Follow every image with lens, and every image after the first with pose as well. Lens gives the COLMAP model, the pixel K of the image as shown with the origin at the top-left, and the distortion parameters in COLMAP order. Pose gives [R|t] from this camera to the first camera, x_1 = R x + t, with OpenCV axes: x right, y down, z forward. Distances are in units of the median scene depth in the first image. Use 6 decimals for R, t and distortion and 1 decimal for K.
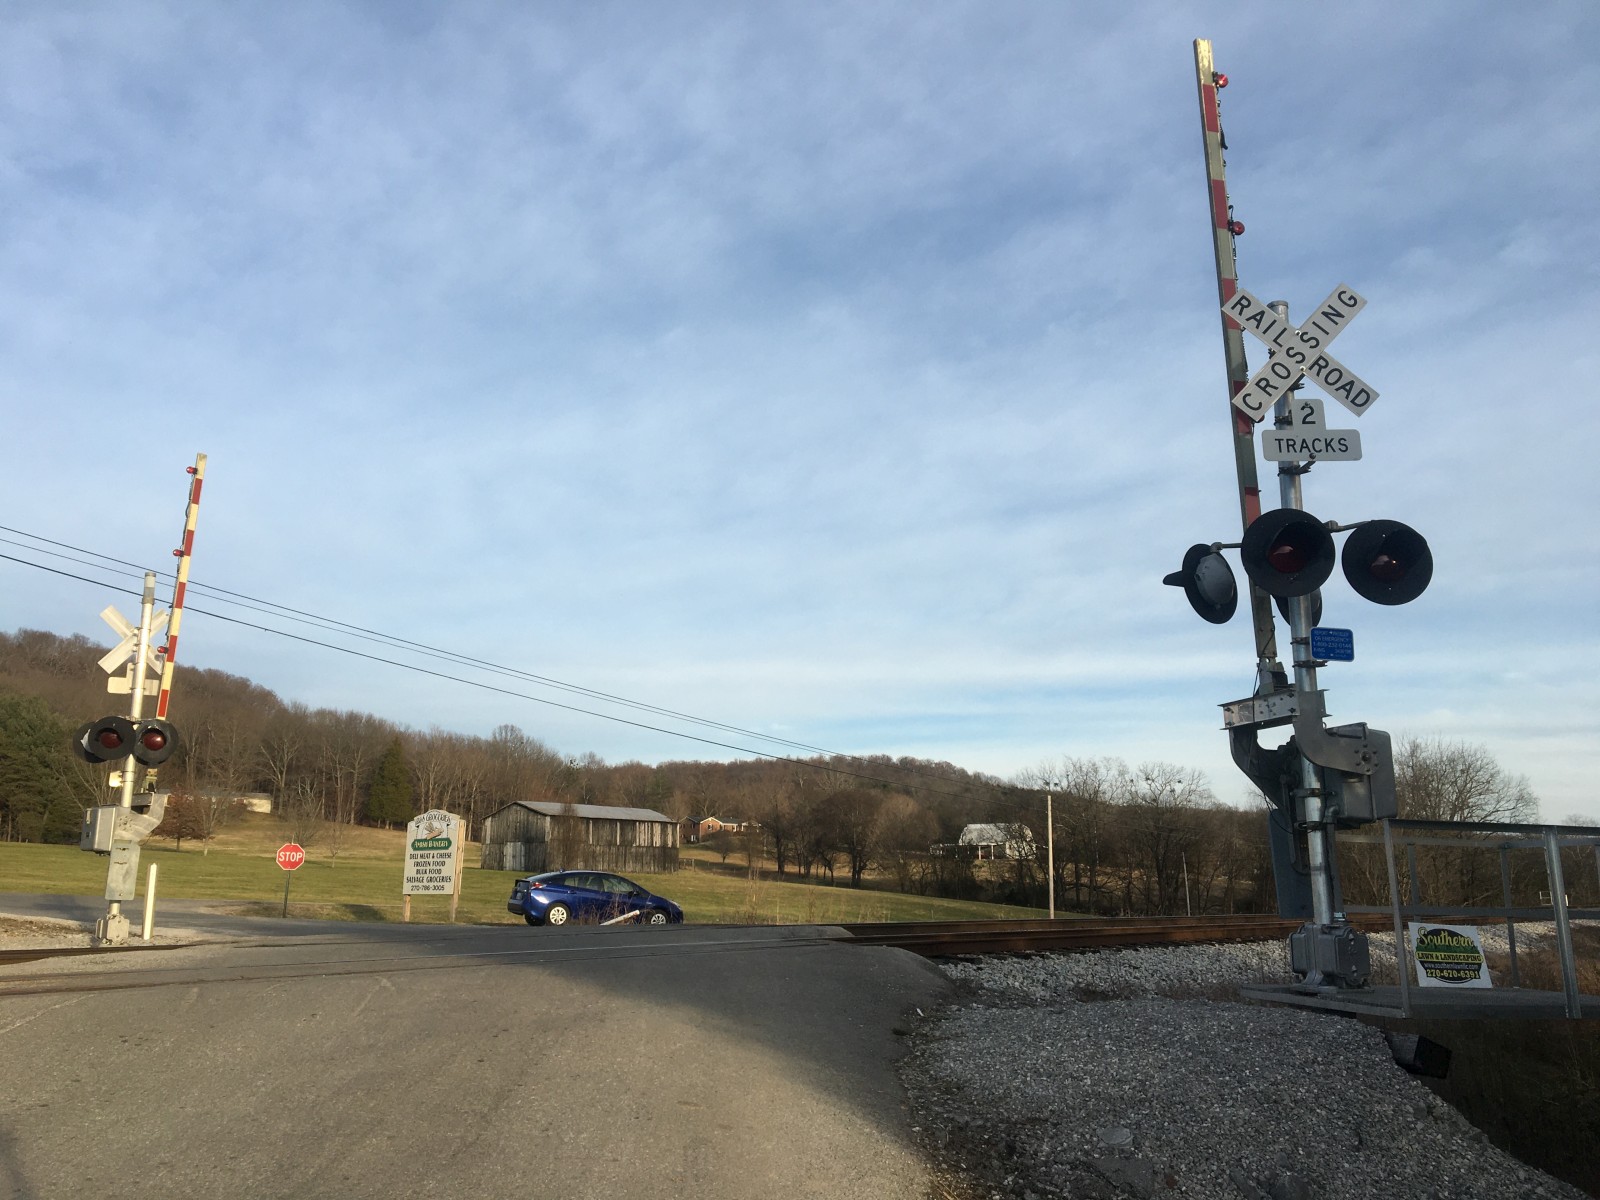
lens RADIAL K [[1309.3, 0, 767.7], [0, 1309.3, 604.9], [0, 0, 1]] dist [0.091913, -0.149259]
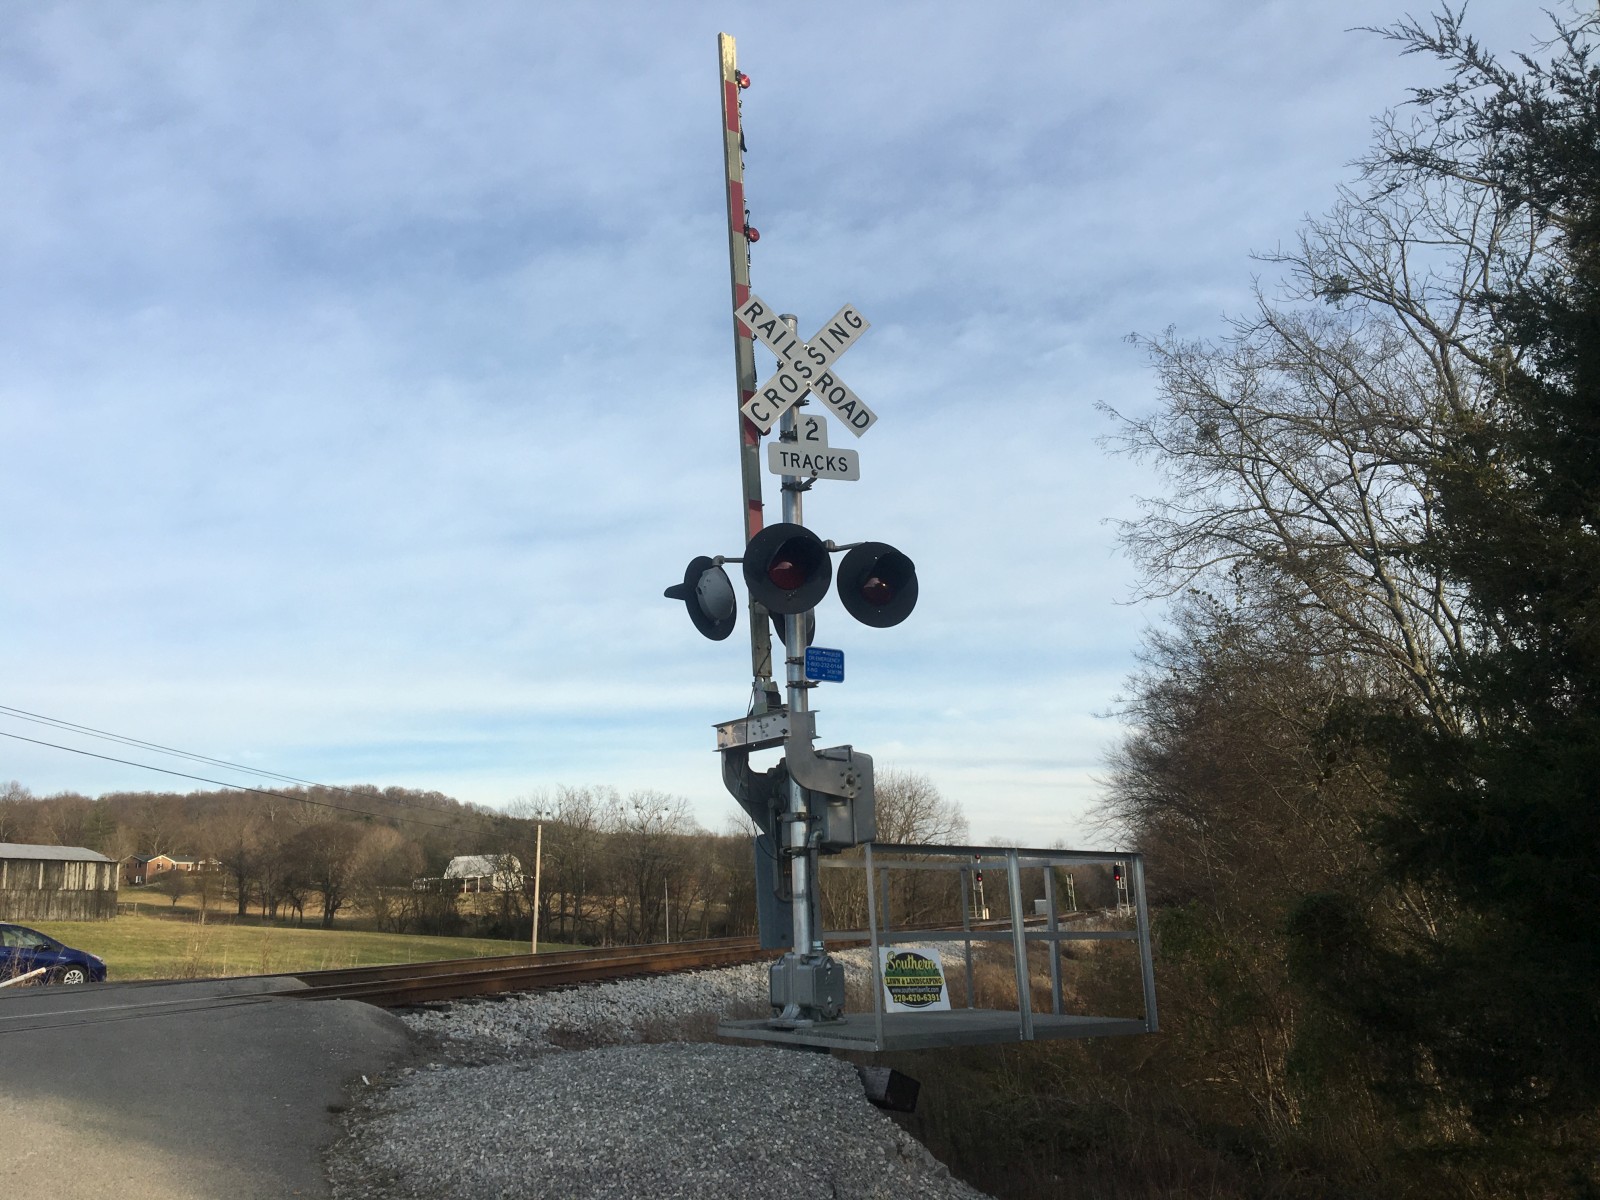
lens RADIAL K [[1307.8, 0, 779.1], [0, 1307.8, 591.8], [0, 0, 1]] dist [0.105353, -0.172262]
pose [[0.926891, 0.057730, 0.370864, 0.005544], [-0.045896, 0.998118, -0.040663, 0.002952], [-0.372514, 0.020669, 0.927796, 0.019375]]
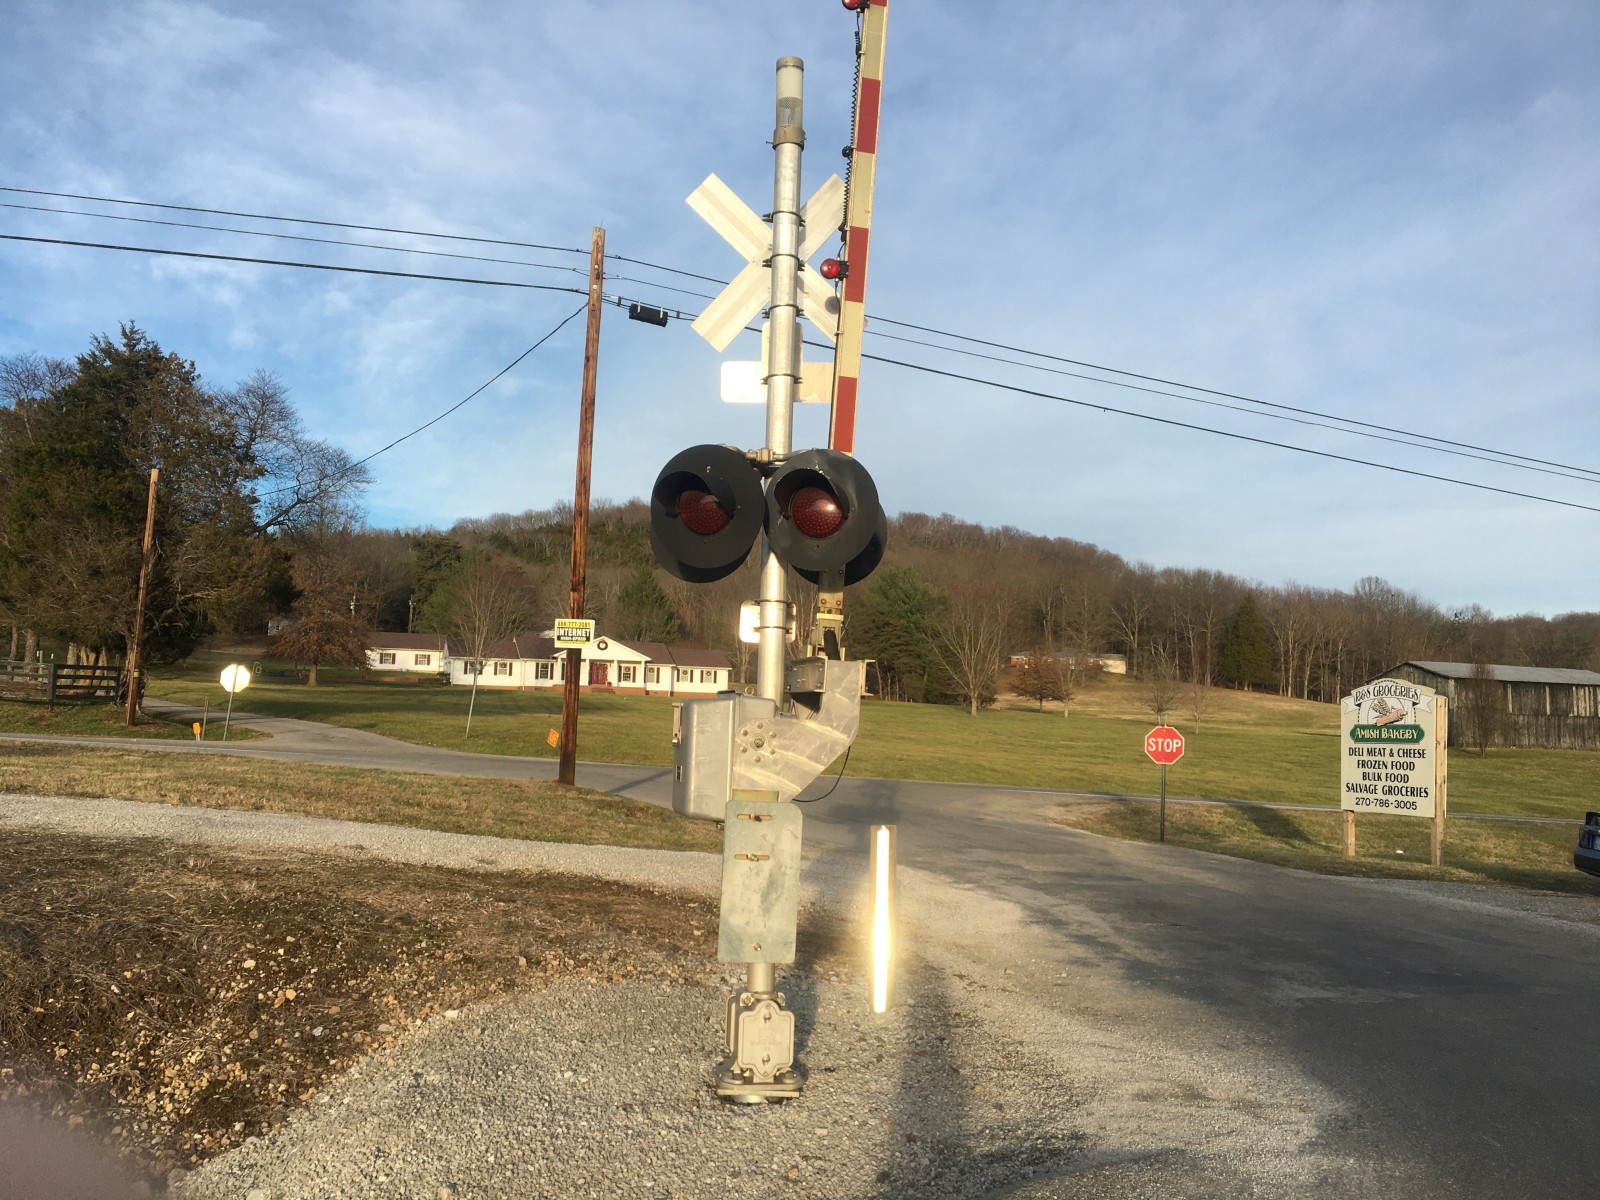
lens RADIAL K [[1334.4, 0, 802.1], [0, 1334.4, 610.8], [0, 0, 1]] dist [0.078532, -0.156240]
pose [[0.829954, -0.031657, -0.556932, -0.124711], [0.092512, 0.992374, 0.081457, 0.046018], [0.550106, -0.119128, 0.826554, 0.324515]]
